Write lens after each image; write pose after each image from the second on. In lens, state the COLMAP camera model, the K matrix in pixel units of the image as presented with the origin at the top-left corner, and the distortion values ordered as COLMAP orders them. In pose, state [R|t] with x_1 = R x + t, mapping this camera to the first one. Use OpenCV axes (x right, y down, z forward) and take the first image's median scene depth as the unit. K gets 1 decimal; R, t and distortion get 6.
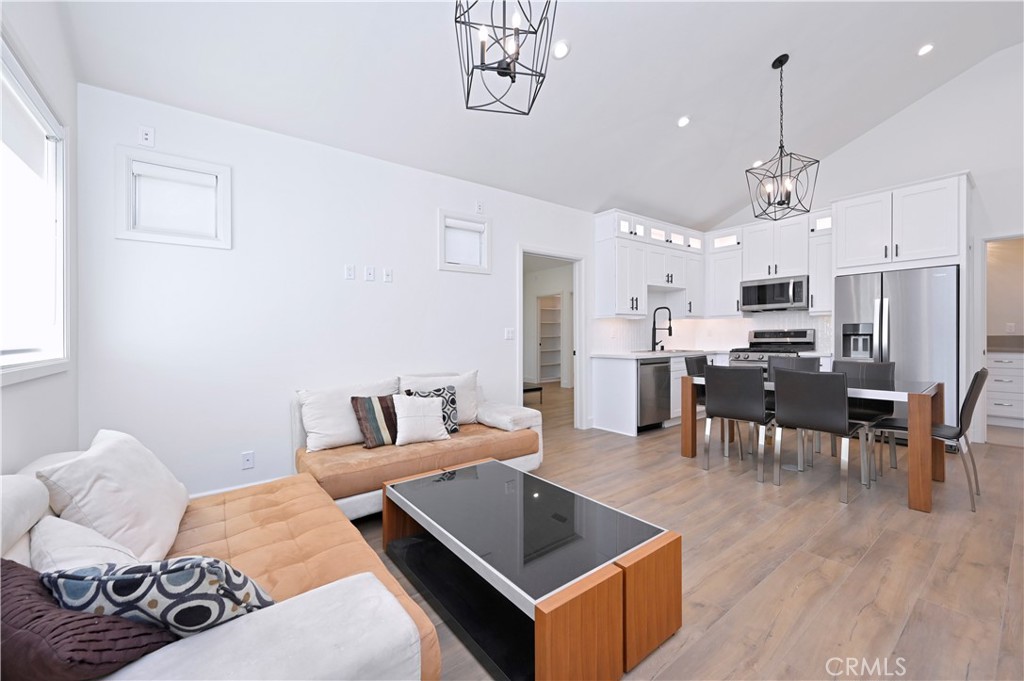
lens RADIAL K [[404.1, 0, 498.1], [0, 404.1, 336.7], [0, 0, 1]] dist [-0.000126, -0.000065]
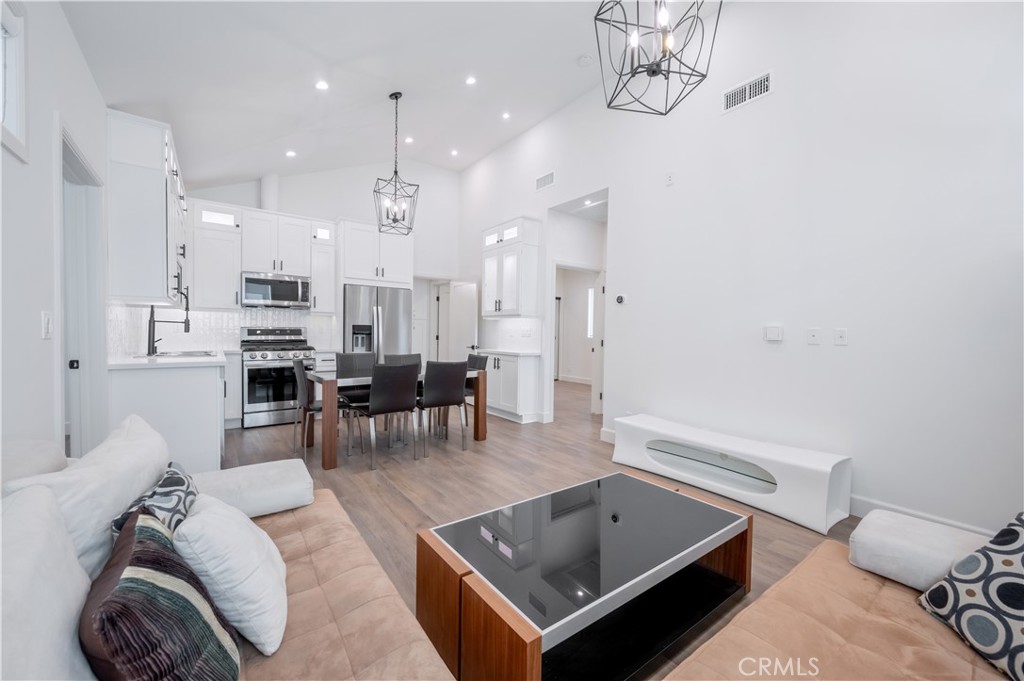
lens RADIAL K [[408.1, 0, 527.4], [0, 408.1, 342.8], [0, 0, 1]] dist [0.000444, -0.000064]
pose [[-0.027815, -0.014954, 0.999501, -0.336059], [-0.011372, 0.999828, 0.014642, -0.000713], [-0.999548, -0.010959, -0.027981, 0.446924]]
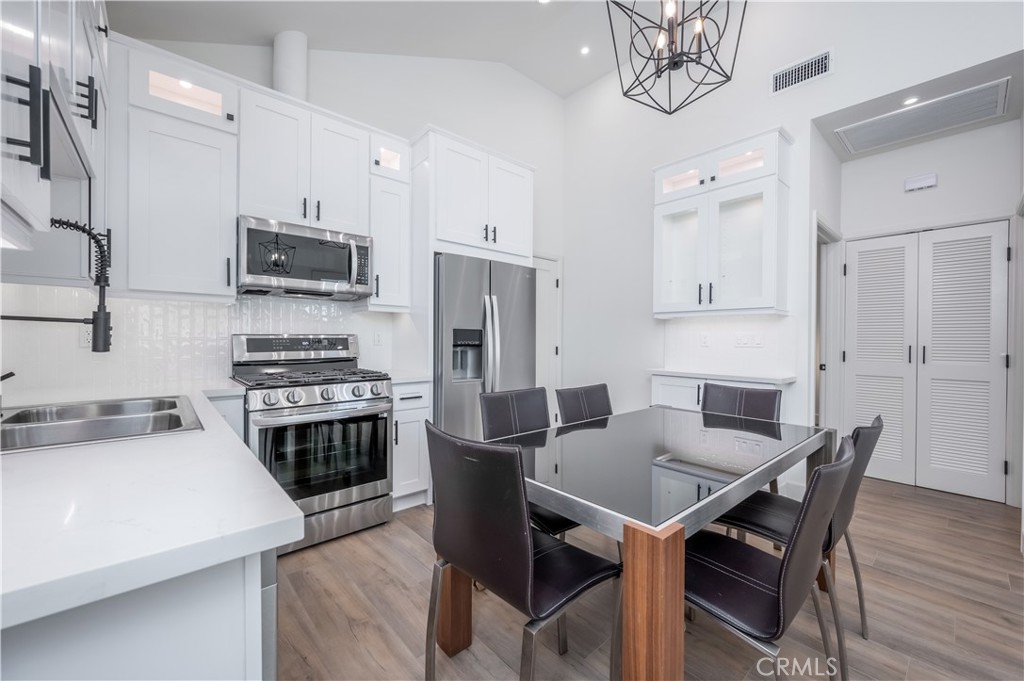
lens RADIAL K [[408.1, 0, 527.4], [0, 408.1, 342.8], [0, 0, 1]] dist [0.000444, -0.000064]
pose [[-0.109613, -0.000930, 0.993974, 0.175726], [-0.003064, 0.999995, 0.000598, -0.008533], [-0.993970, -0.002980, -0.109615, 0.836072]]
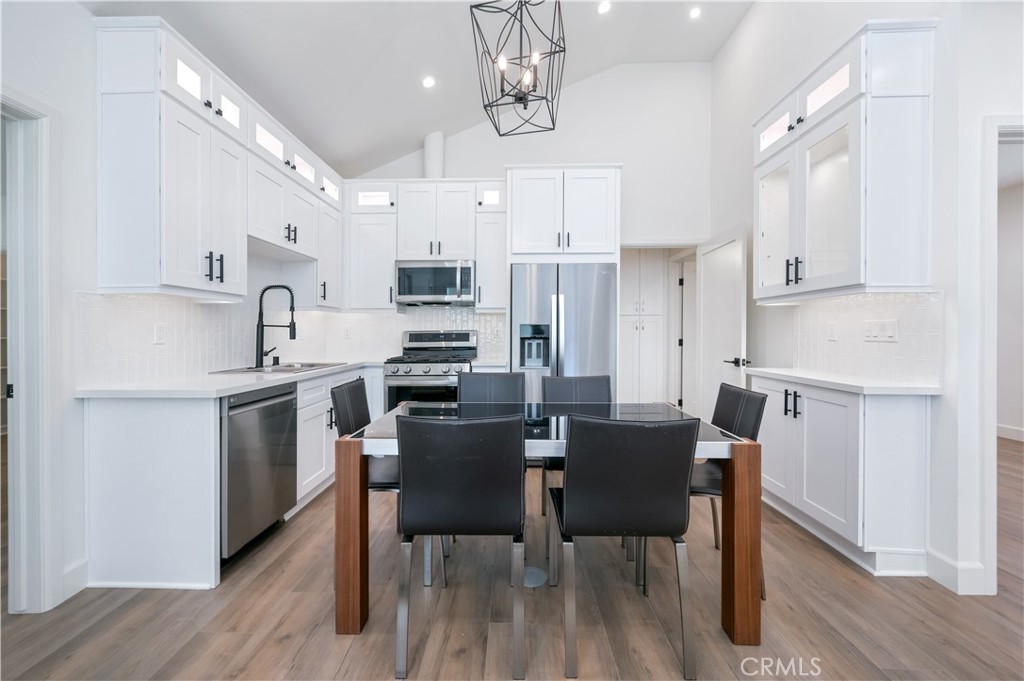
lens RADIAL K [[416.2, 0, 501.1], [0, 416.2, 335.1], [0, 0, 1]] dist [-0.001077, 0.000033]
pose [[0.614866, 0.005394, 0.788613, 0.168751], [-0.002541, 0.999985, -0.004859, -0.006006], [-0.788627, 0.000984, 0.614870, 0.466532]]
